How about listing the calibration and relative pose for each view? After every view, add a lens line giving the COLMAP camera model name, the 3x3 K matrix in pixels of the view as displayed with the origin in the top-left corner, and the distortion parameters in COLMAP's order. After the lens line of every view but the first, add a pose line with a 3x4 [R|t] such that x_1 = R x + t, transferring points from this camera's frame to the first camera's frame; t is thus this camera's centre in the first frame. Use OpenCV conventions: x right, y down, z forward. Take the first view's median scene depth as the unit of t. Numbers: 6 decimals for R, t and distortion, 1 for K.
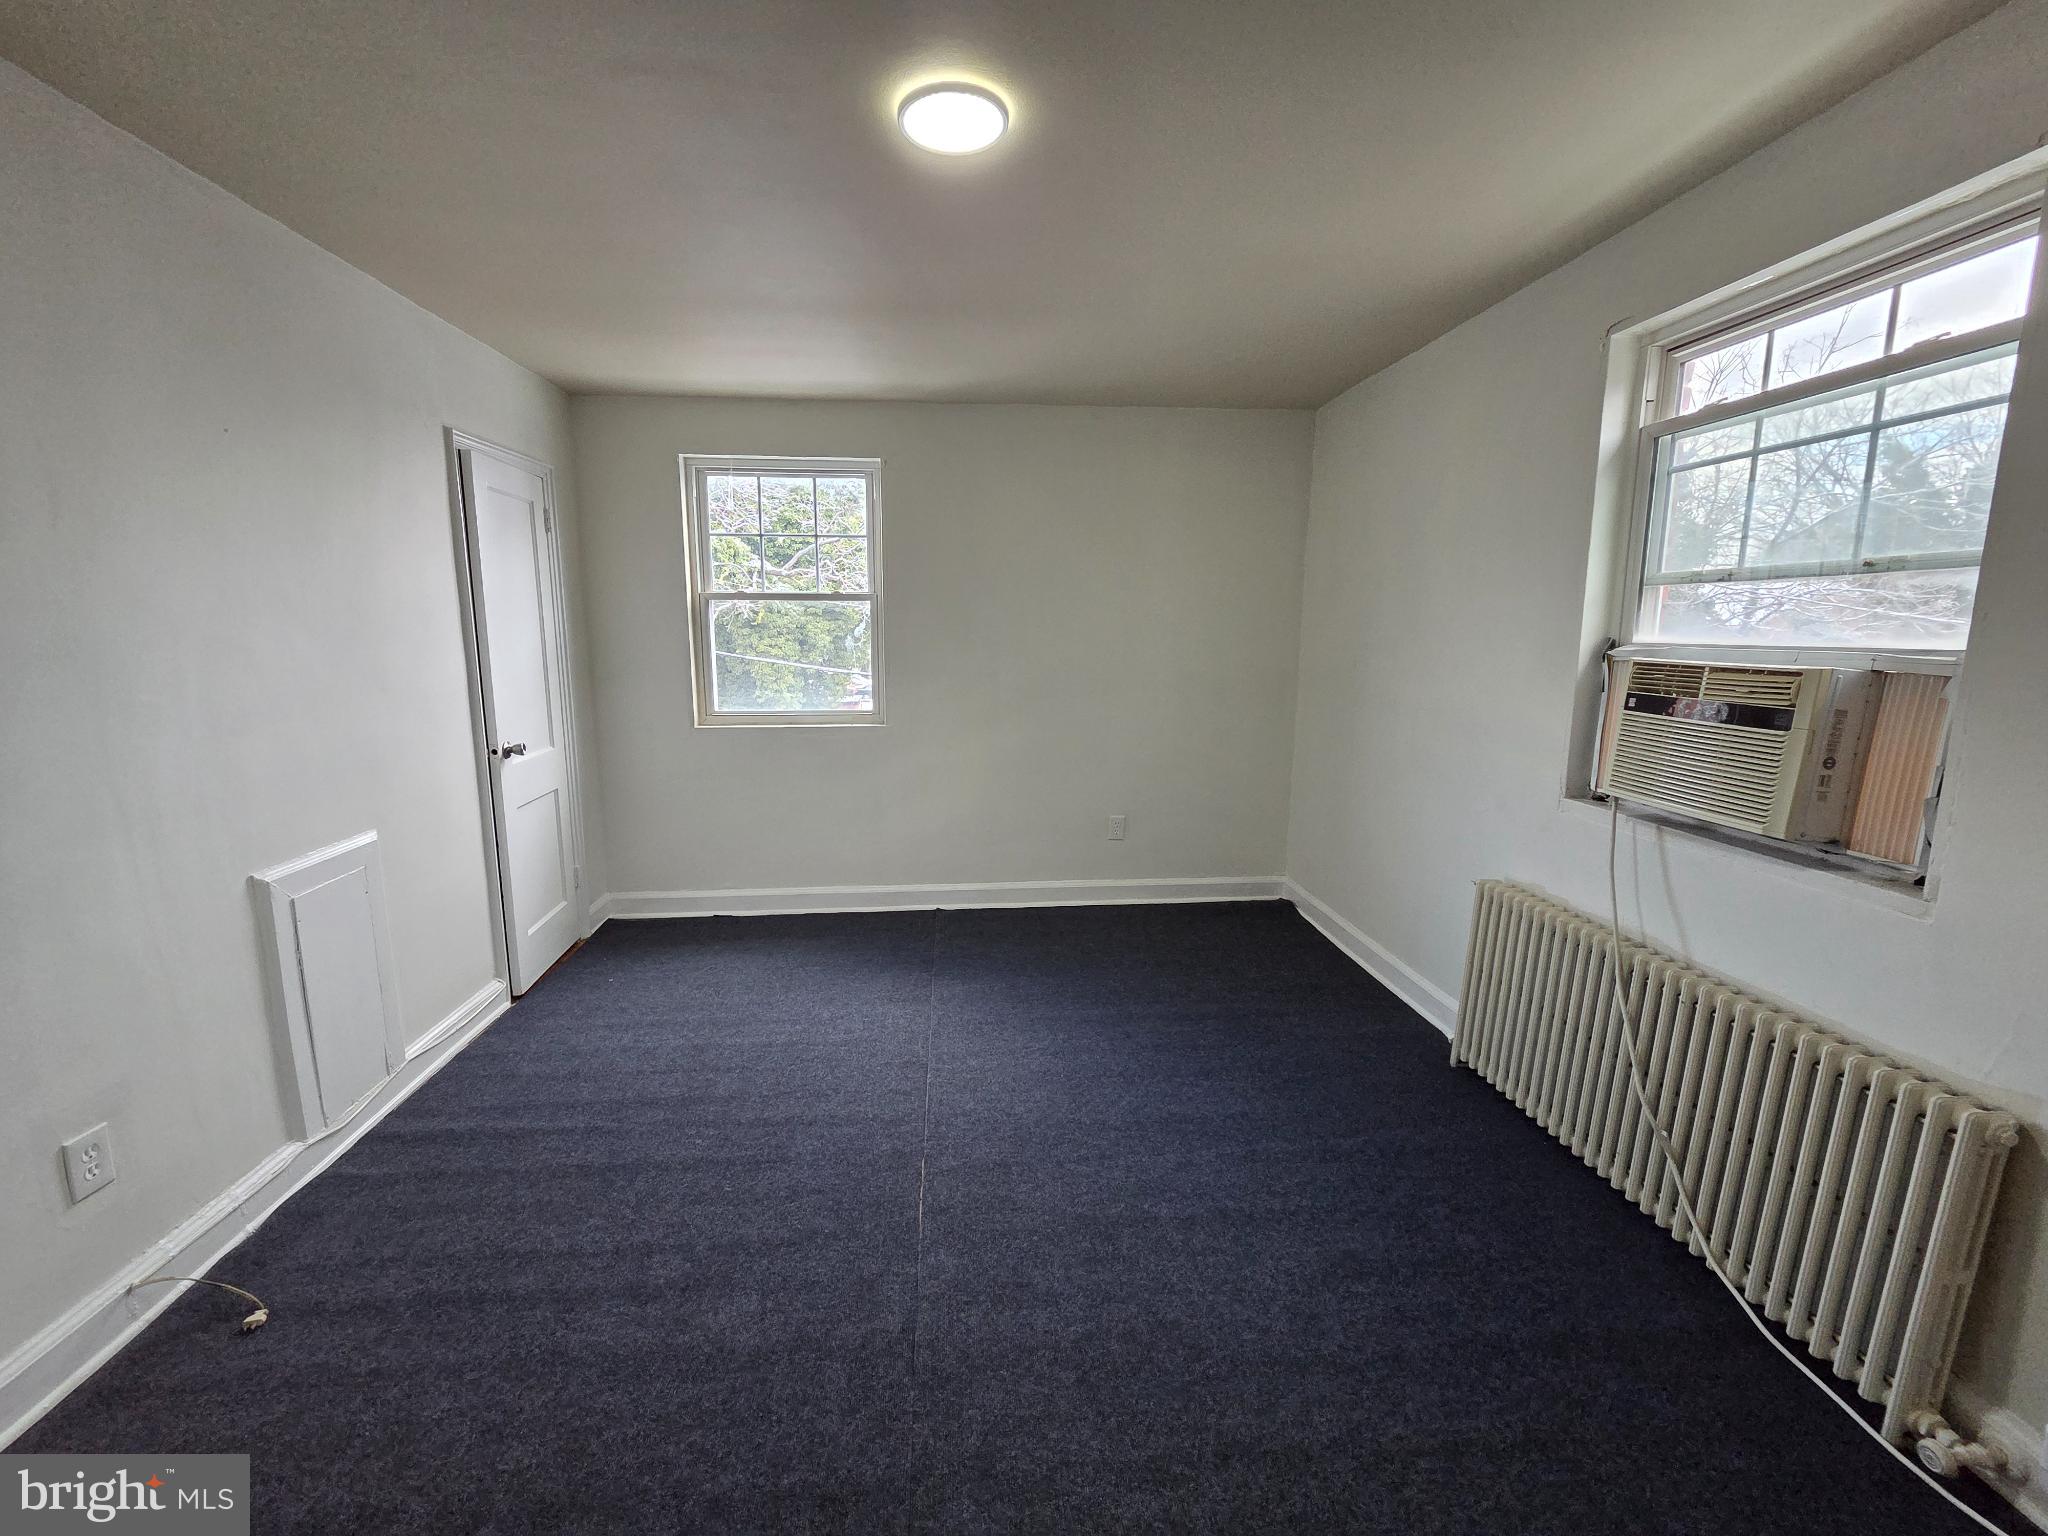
lens RADIAL K [[834.7, 0, 1015.5], [0, 834.7, 761.4], [0, 0, 1]] dist [0.001044, -0.000986]
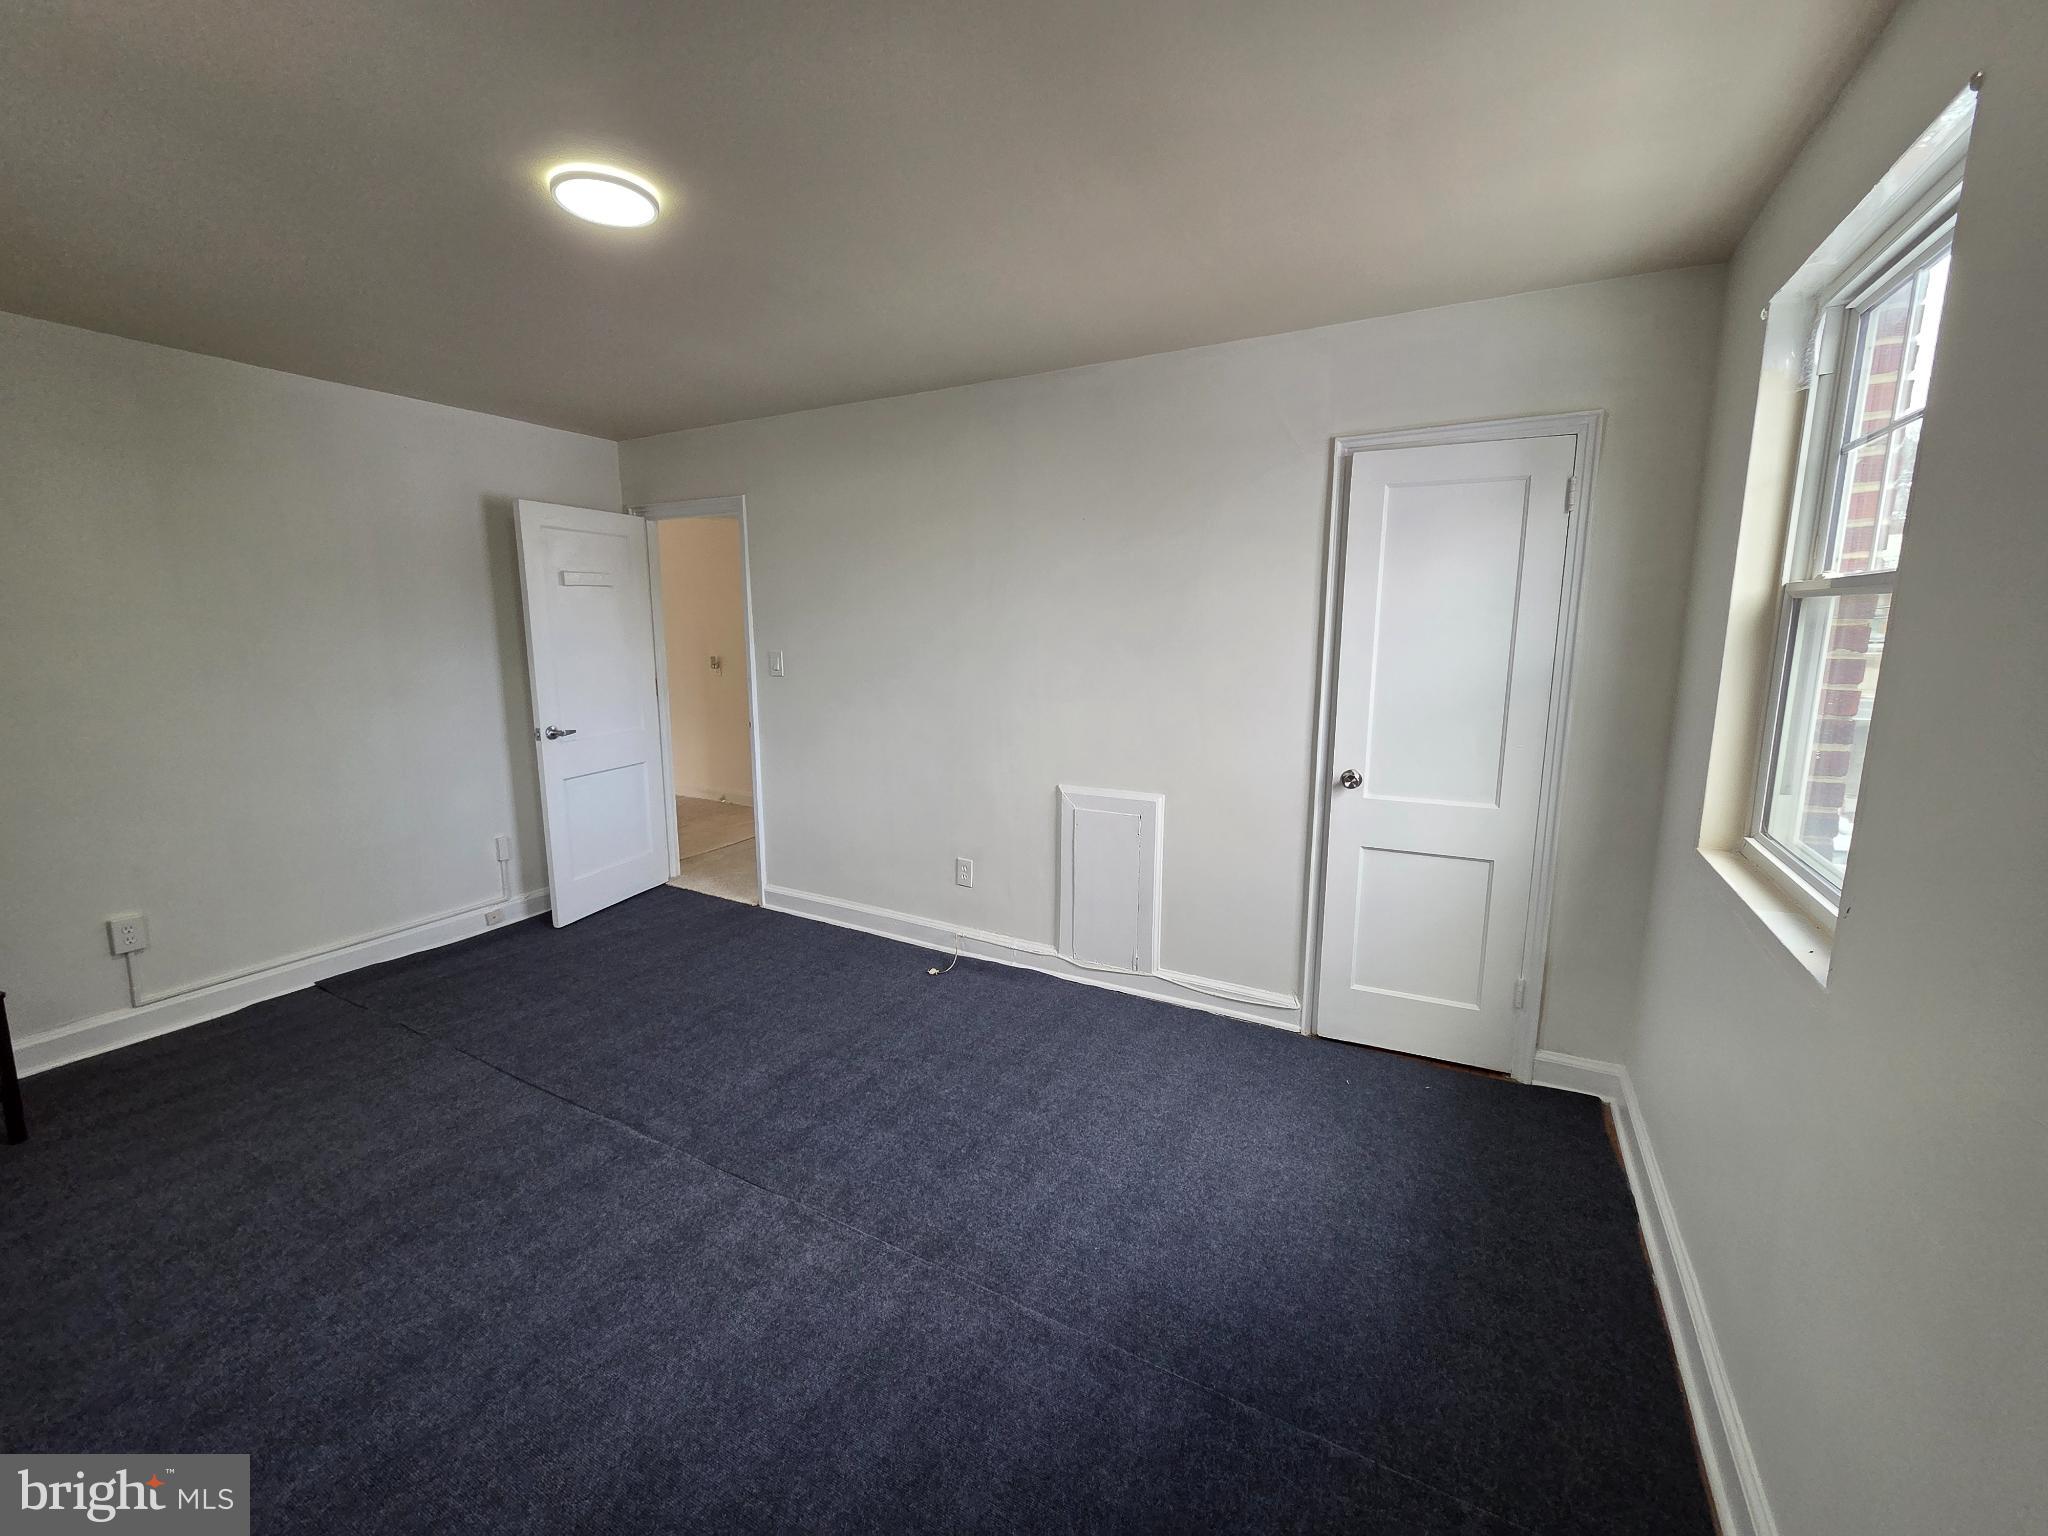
lens RADIAL K [[834.7, 0, 1015.5], [0, 834.7, 761.4], [0, 0, 1]] dist [0.001044, -0.000986]
pose [[-0.553083, 0.134298, -0.822231, 0.489311], [-0.137536, 0.958663, 0.249097, -0.300432], [0.821695, 0.250857, -0.511749, 1.676957]]
